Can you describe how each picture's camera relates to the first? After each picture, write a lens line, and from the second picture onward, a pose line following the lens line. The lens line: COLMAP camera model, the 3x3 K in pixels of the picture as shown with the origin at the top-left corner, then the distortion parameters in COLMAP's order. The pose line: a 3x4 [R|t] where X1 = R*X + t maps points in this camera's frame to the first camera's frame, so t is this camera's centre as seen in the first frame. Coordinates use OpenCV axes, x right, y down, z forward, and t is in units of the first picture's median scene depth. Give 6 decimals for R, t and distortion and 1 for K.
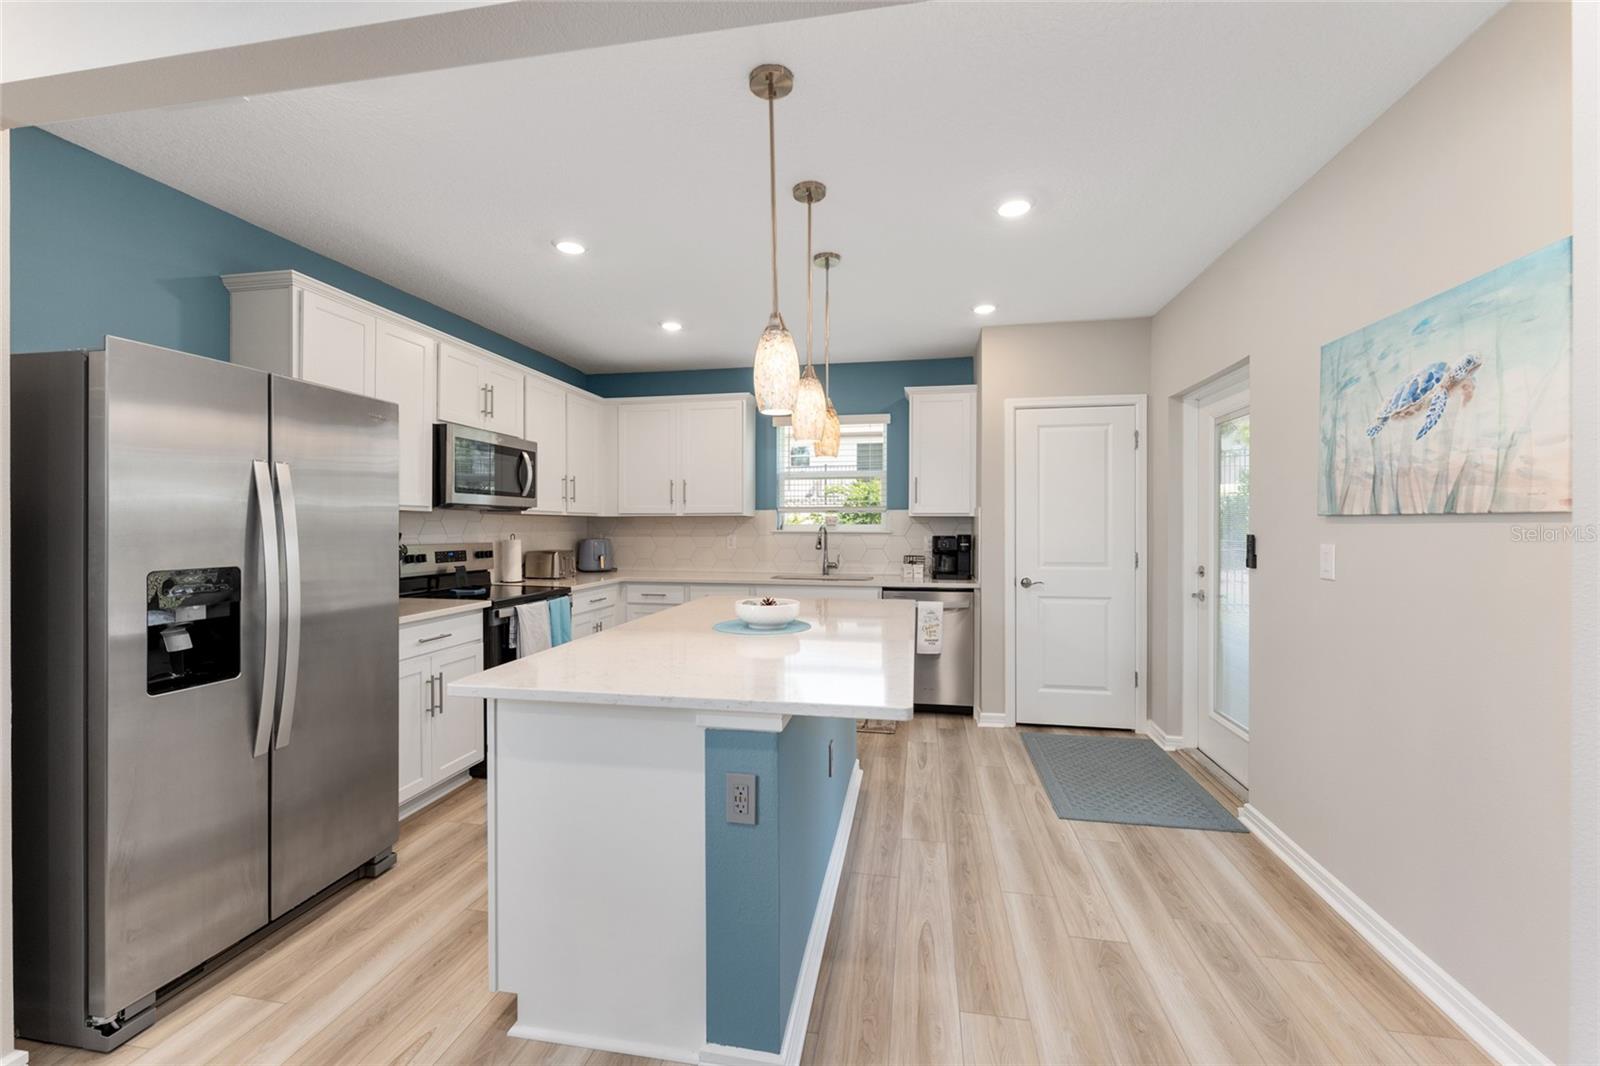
lens RADIAL K [[645.1, 0, 799.2], [0, 645.1, 527.5], [0, 0, 1]] dist [0.000869, -0.000880]
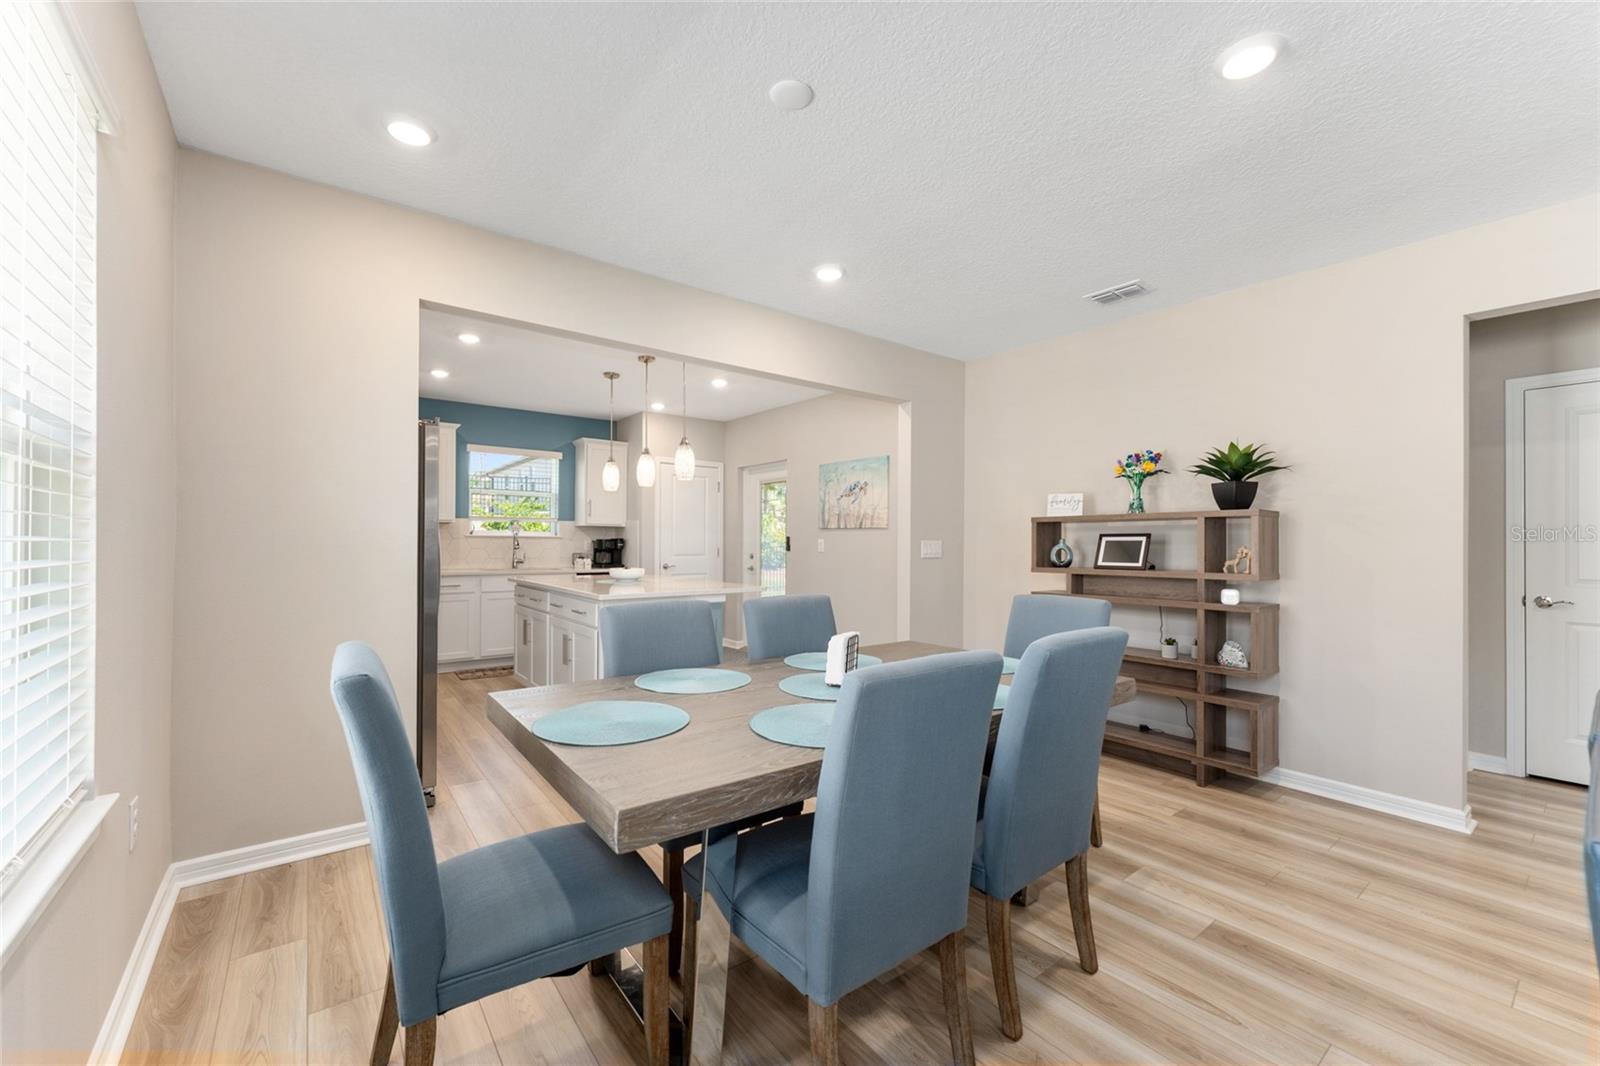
lens RADIAL K [[645.1, 0, 799.6], [0, 645.1, 542.3], [0, 0, 1]] dist [0.000869, -0.000880]
pose [[0.667381, 0.002542, 0.744712, -0.703891], [-0.003076, 0.999995, -0.000657, 0.022956], [-0.744710, -0.001852, 0.667385, -0.409630]]
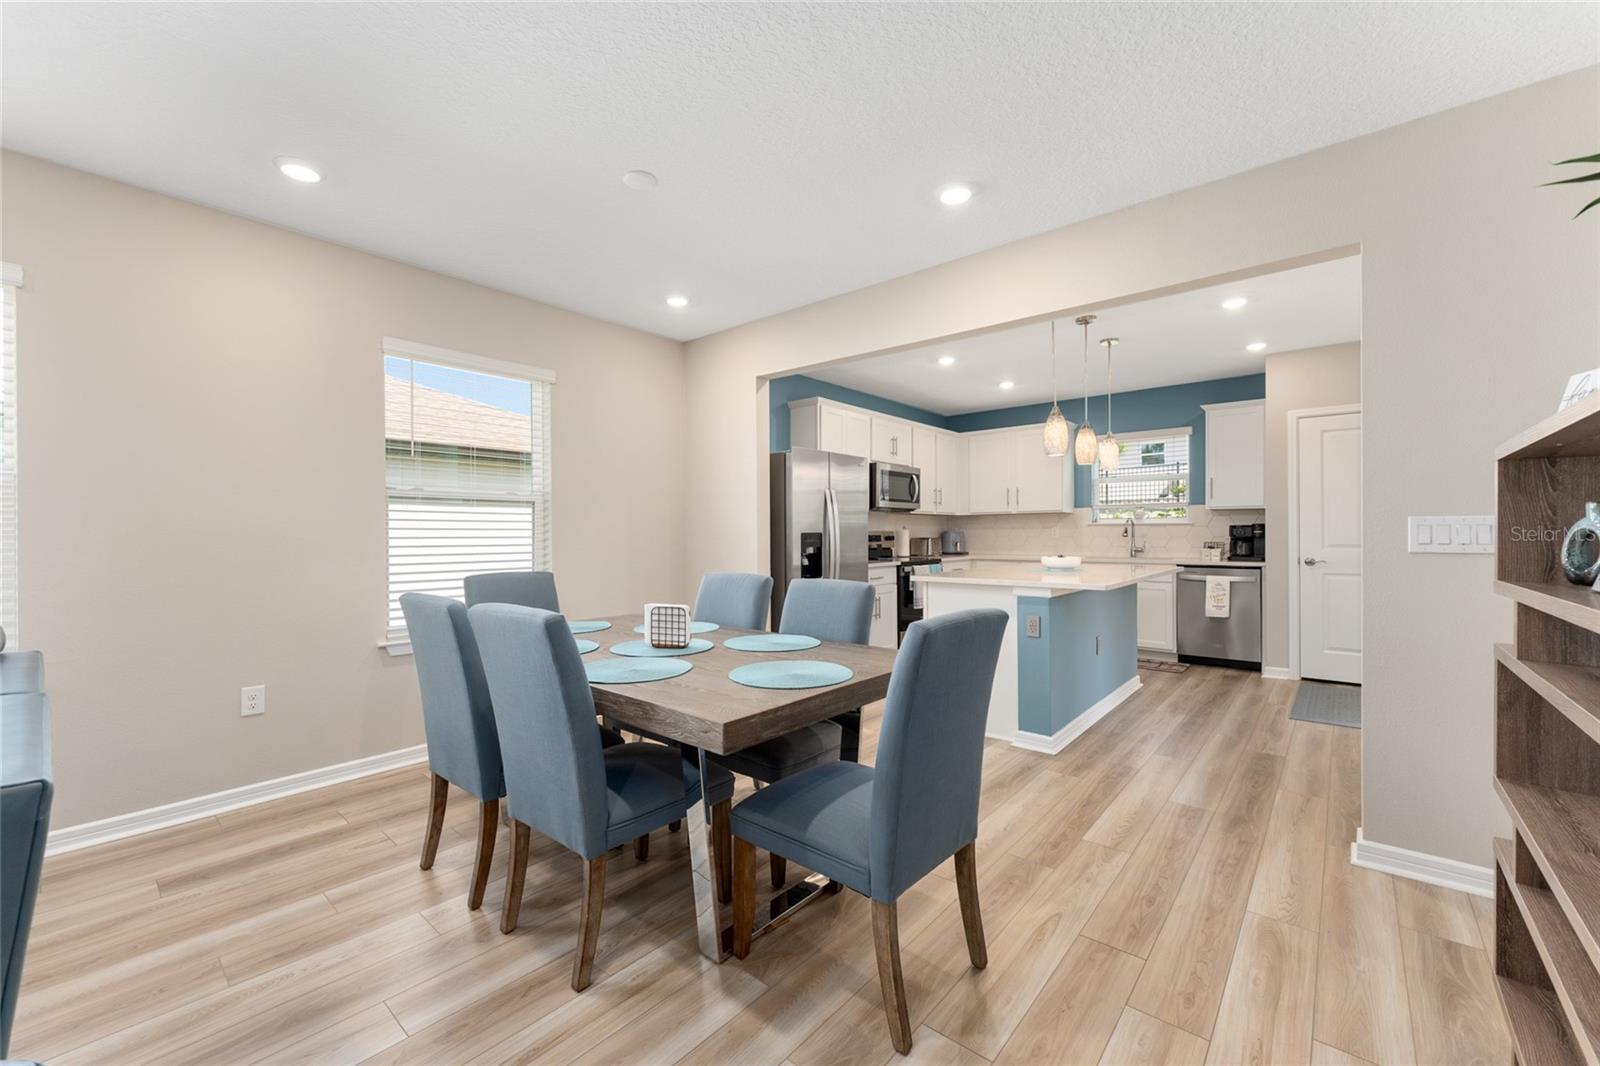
lens RADIAL K [[645.1, 0, 794.2], [0, 645.1, 534.8], [0, 0, 1]] dist [0.000869, -0.000880]
pose [[0.865881, -0.003523, -0.500237, 0.125593], [0.004475, 0.999990, 0.000702, 0.031343], [0.500229, -0.002847, 0.865888, -0.554710]]
